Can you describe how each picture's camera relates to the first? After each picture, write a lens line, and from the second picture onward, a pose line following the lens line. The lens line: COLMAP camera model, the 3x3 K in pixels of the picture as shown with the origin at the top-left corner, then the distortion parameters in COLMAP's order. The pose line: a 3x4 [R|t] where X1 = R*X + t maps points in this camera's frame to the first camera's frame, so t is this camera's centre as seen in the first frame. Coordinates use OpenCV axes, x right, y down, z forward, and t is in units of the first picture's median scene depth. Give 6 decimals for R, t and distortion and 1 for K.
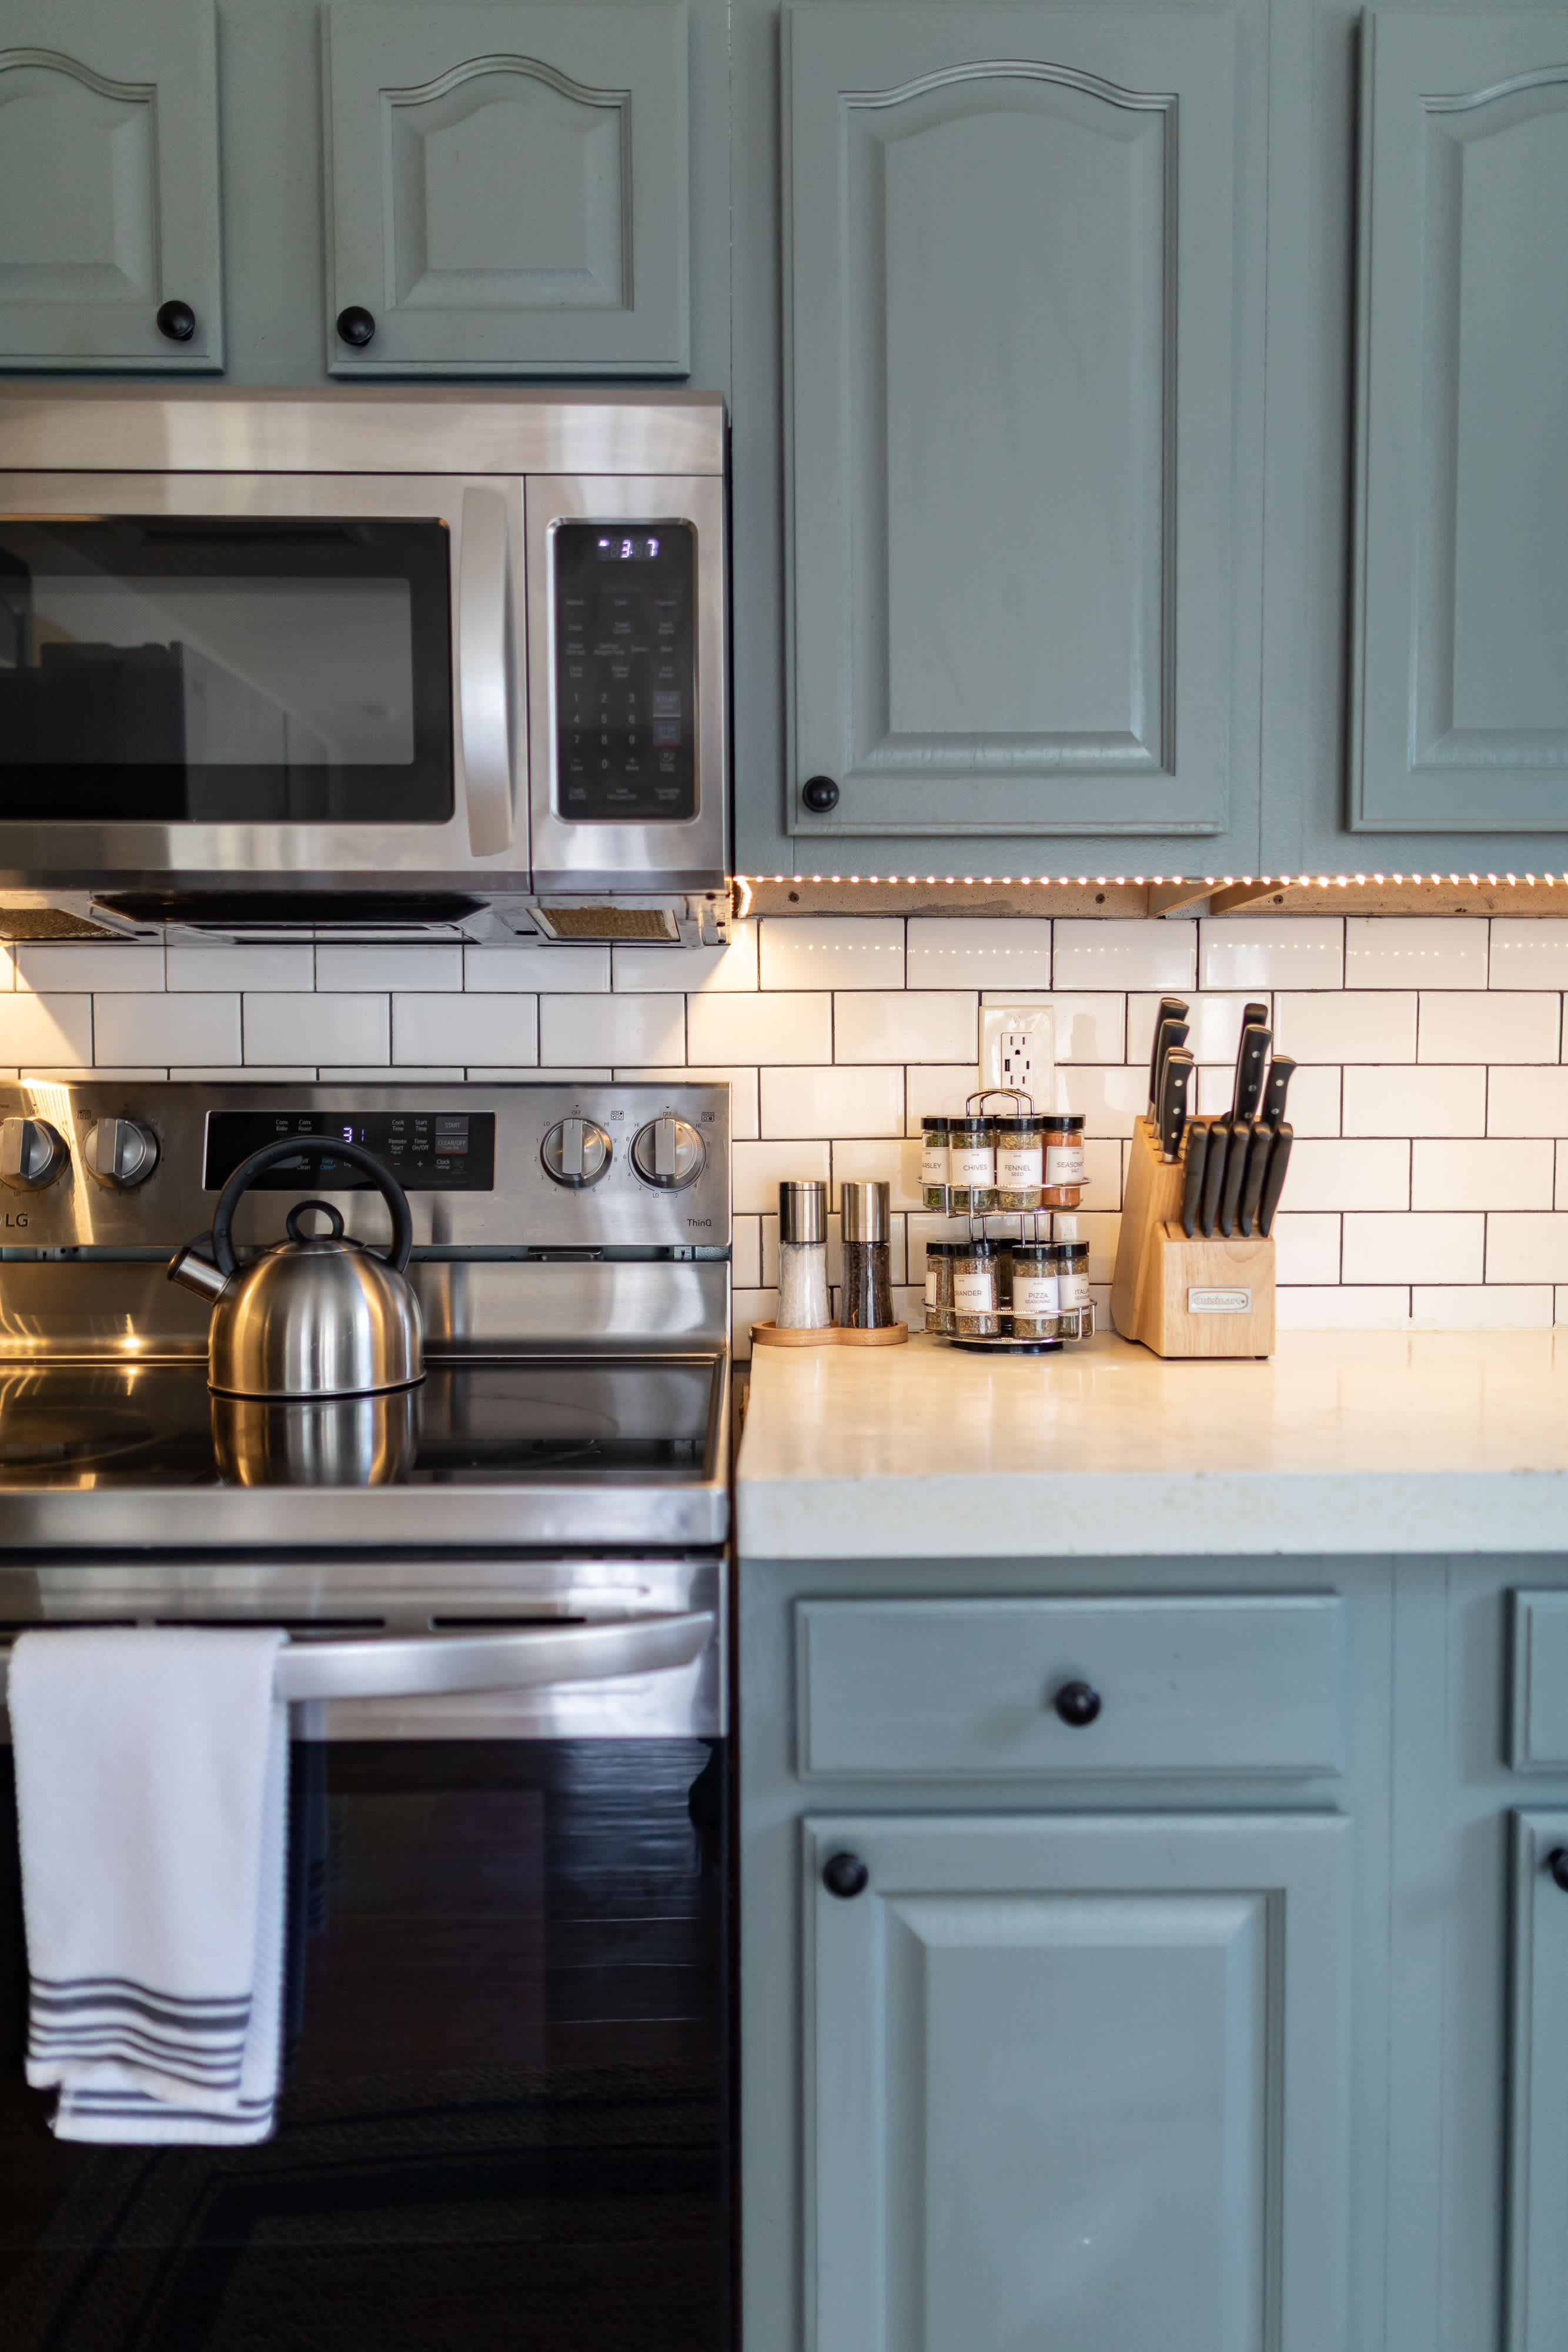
lens RADIAL K [[1585.3, 0, 793.9], [0, 1585.3, 1185.5], [0, 0, 1]] dist [0.005552, -0.004964]
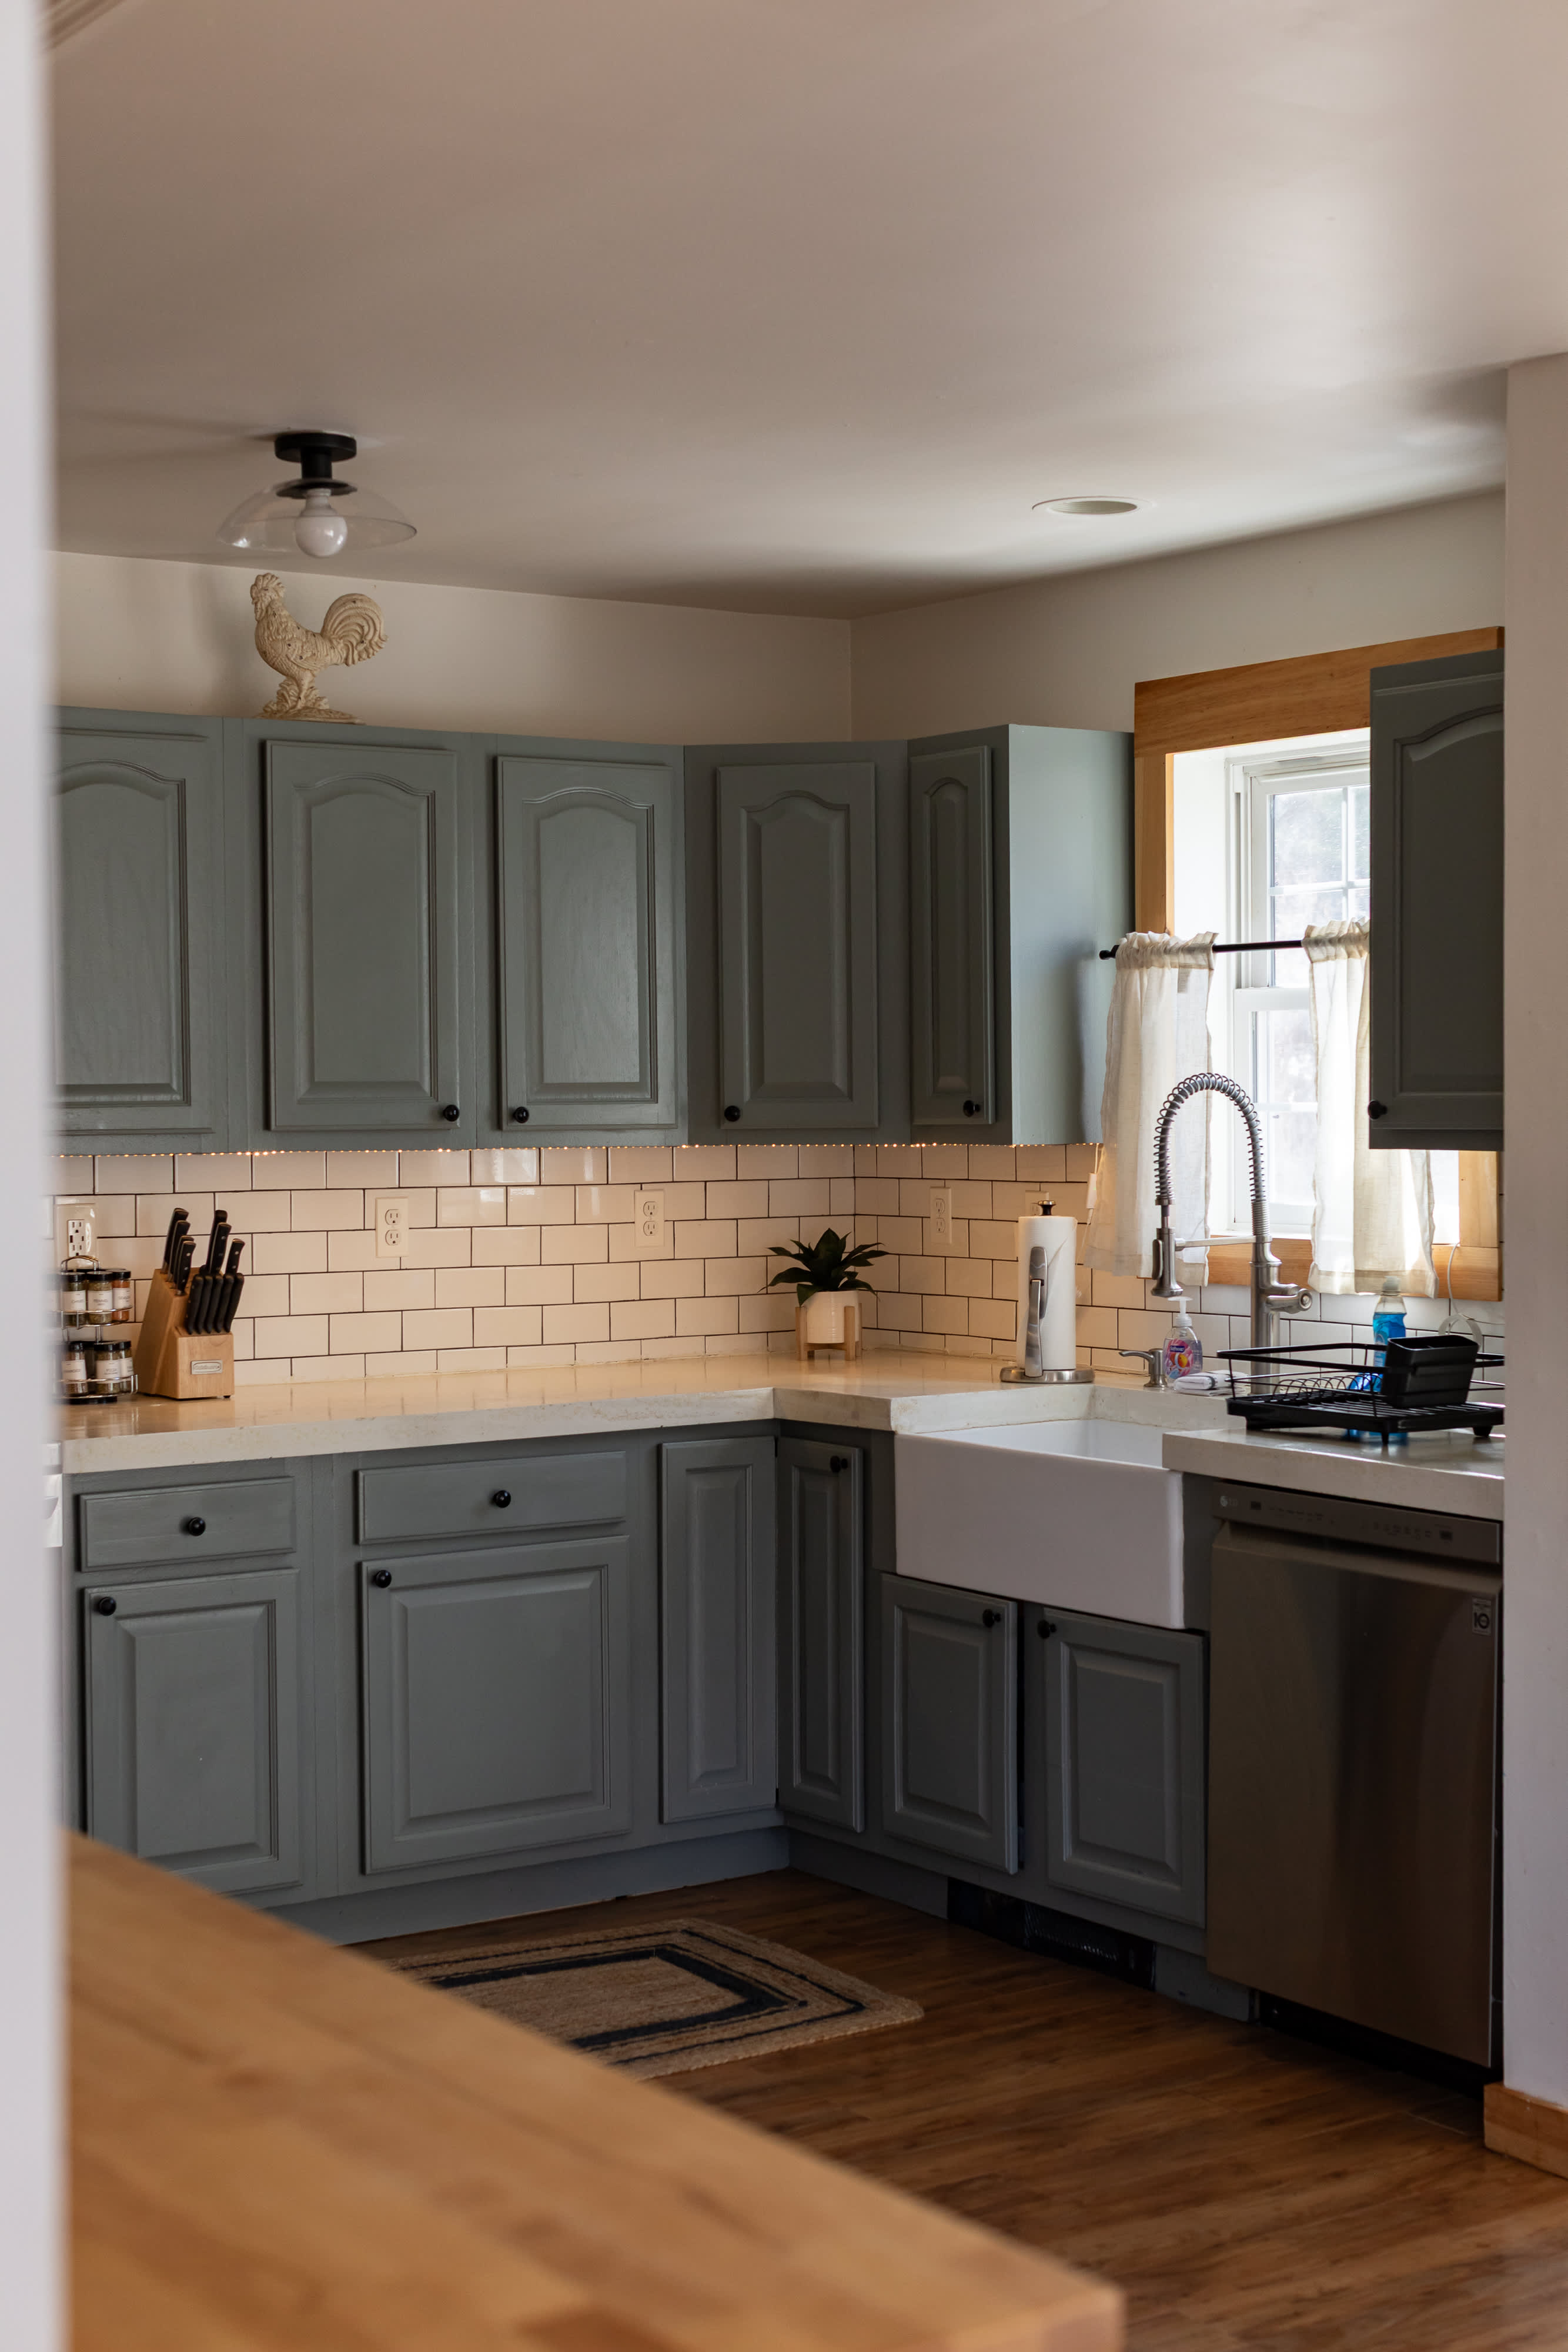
lens RADIAL K [[3374.3, 0, 785.1], [0, 3374.3, 1175.4], [0, 0, 1]] dist [0.007409, 0.000000]
pose [[0.835976, -0.017003, 0.548503, -1.350751], [0.030155, 0.999433, -0.014979, -0.074593], [-0.547938, 0.029062, 0.836014, -2.732181]]
